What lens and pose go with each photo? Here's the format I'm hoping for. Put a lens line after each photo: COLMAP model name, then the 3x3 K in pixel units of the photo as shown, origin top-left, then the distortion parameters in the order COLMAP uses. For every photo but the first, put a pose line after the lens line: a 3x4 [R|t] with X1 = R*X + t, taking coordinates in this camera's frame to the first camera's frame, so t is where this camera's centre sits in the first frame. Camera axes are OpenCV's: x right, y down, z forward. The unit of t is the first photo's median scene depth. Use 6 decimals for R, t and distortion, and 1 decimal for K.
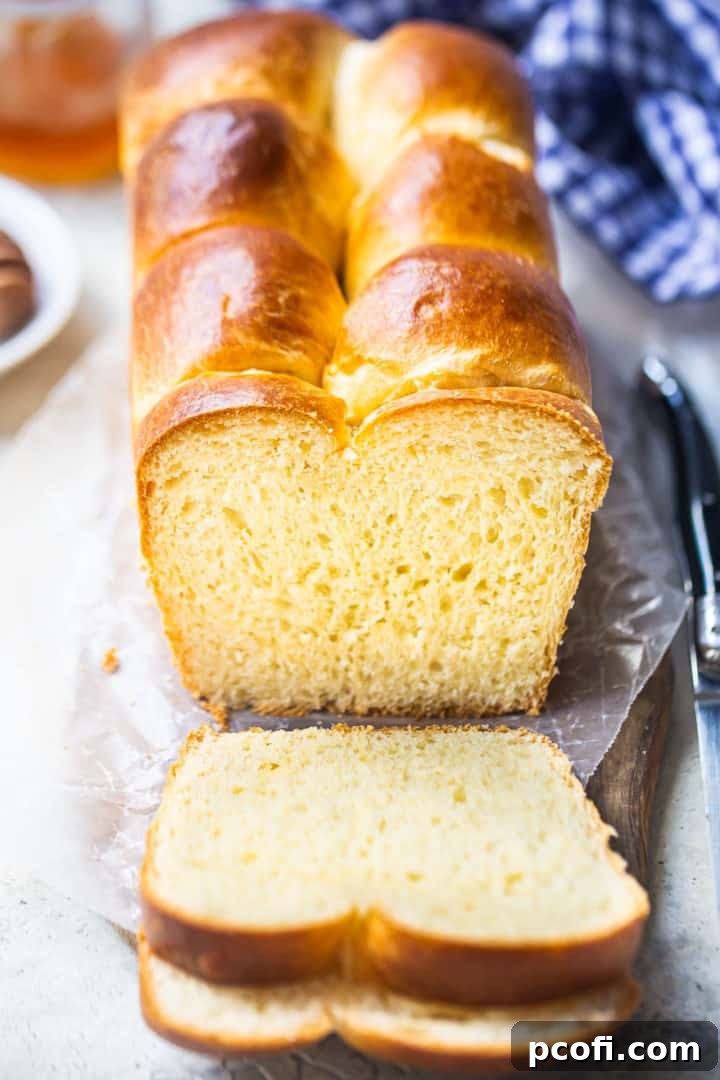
lens RADIAL K [[3299.3, 0, 332.8], [0, 3299.3, 638.7], [0, 0, 1]] dist [-0.144898, 0.000000]
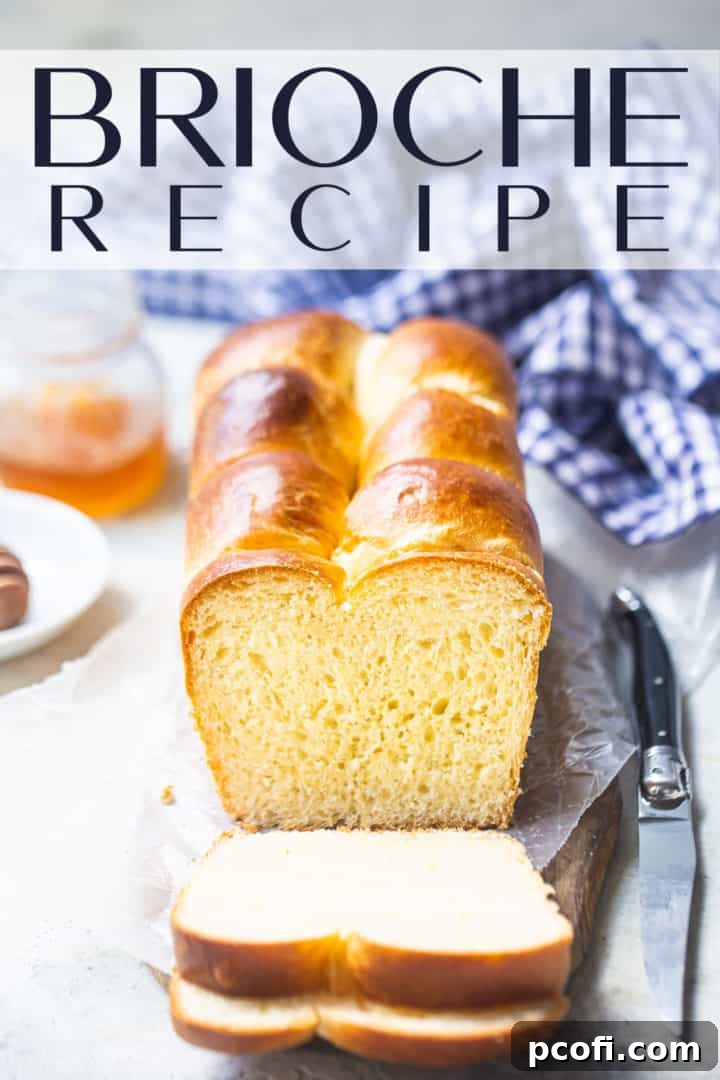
lens RADIAL K [[3299.3, 0, 361.4], [0, 3299.3, 547.4], [0, 0, 1]] dist [-0.144898, 0.000000]
pose [[0.997935, -0.015694, -0.062283, 0.088278], [0.001623, 0.975542, -0.219807, 0.196674], [0.064209, 0.219252, 0.973553, -0.240203]]
